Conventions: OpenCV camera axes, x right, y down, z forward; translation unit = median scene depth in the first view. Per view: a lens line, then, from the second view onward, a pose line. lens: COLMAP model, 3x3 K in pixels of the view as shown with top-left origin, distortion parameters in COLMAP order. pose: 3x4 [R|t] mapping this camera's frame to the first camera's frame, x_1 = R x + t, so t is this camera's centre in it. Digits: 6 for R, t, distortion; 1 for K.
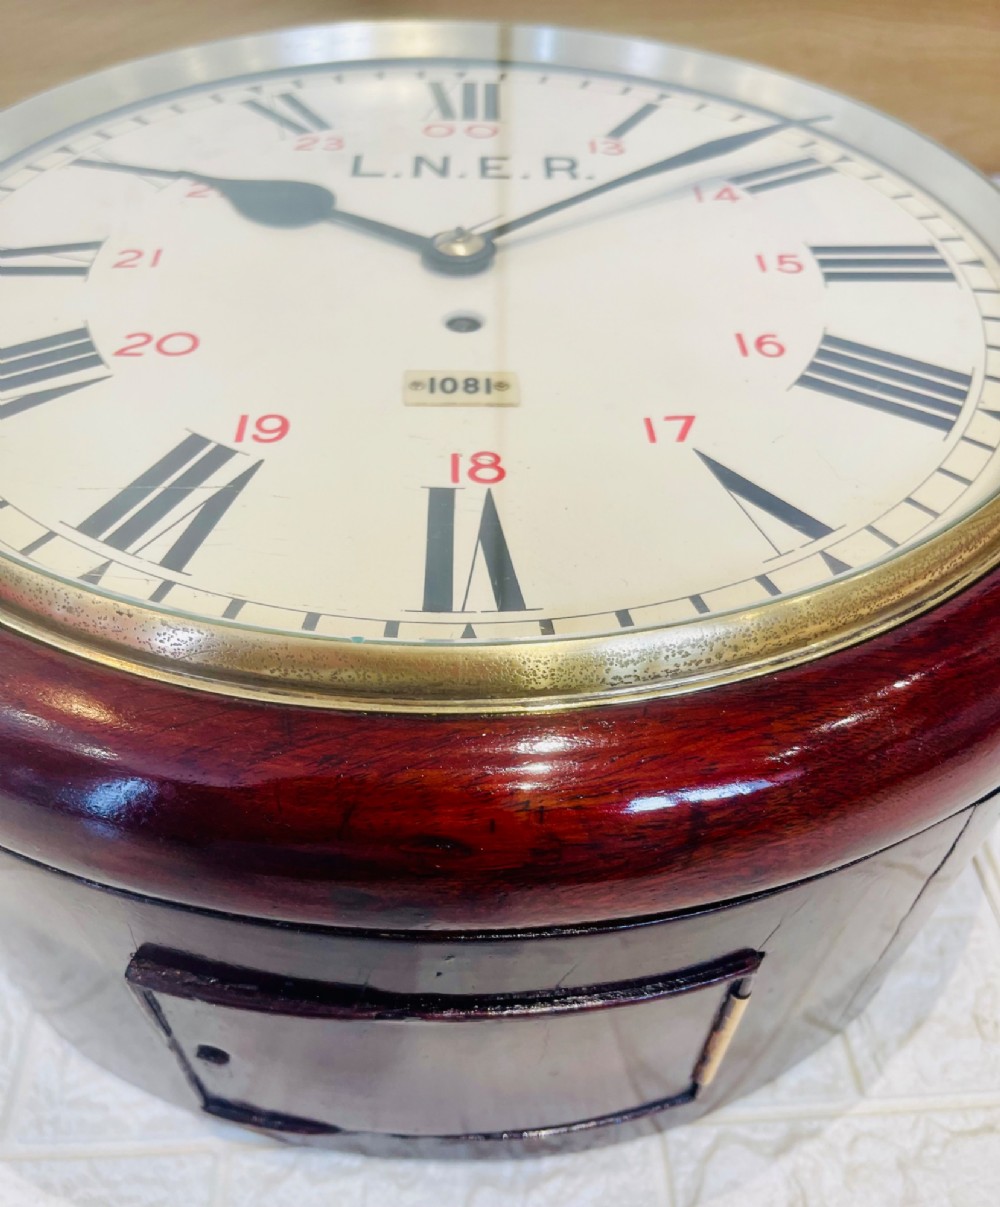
lens RADIAL K [[1055.0, 0, 509.7], [0, 1055.0, 654.0], [0, 0, 1]] dist [0.006963, -0.034435]
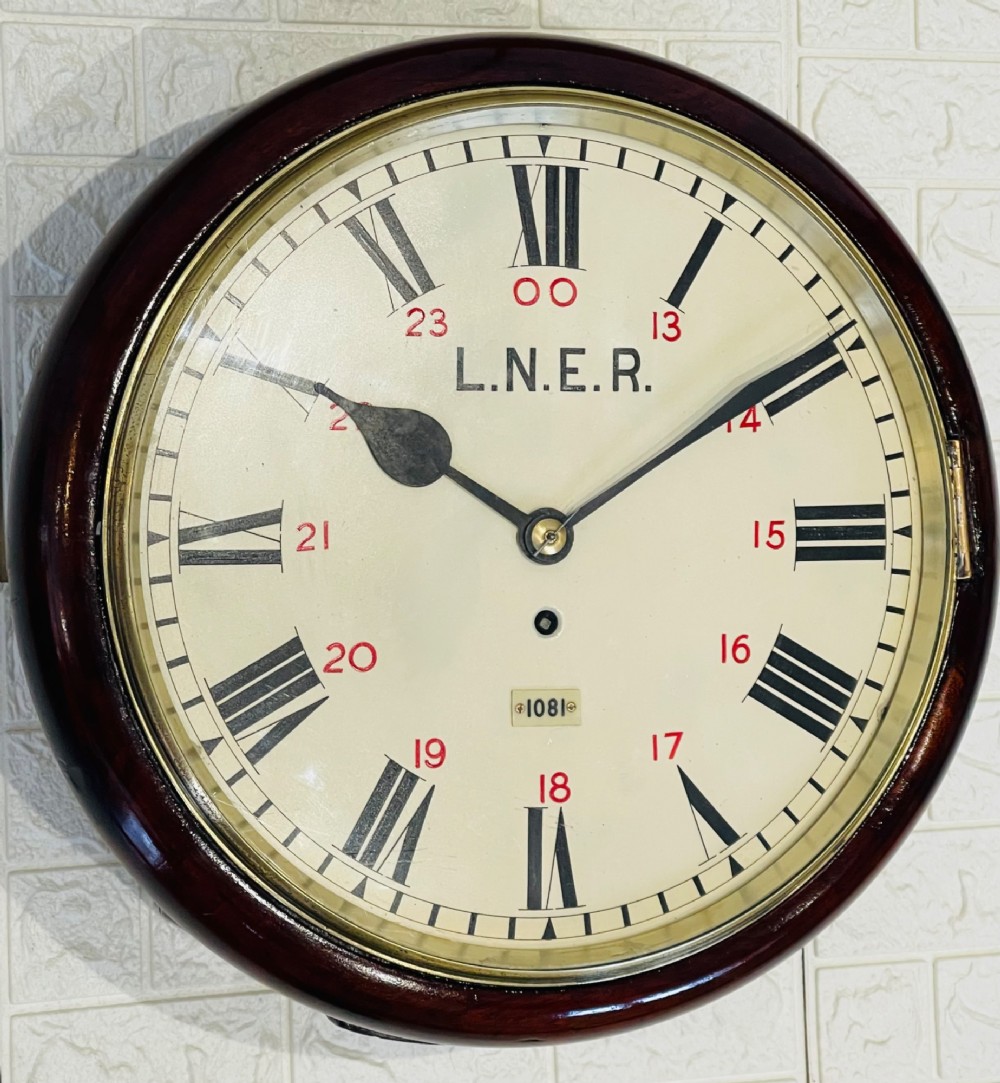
lens RADIAL K [[3011.0, 0, 531.3], [0, 3011.0, 498.4], [0, 0, 1]] dist [0.211679, 0.000000]
pose [[0.958262, 0.033558, 0.283916, -1.347432], [-0.214750, 0.740051, 0.637343, -3.327286], [-0.188724, -0.671712, 0.716370, -1.993466]]
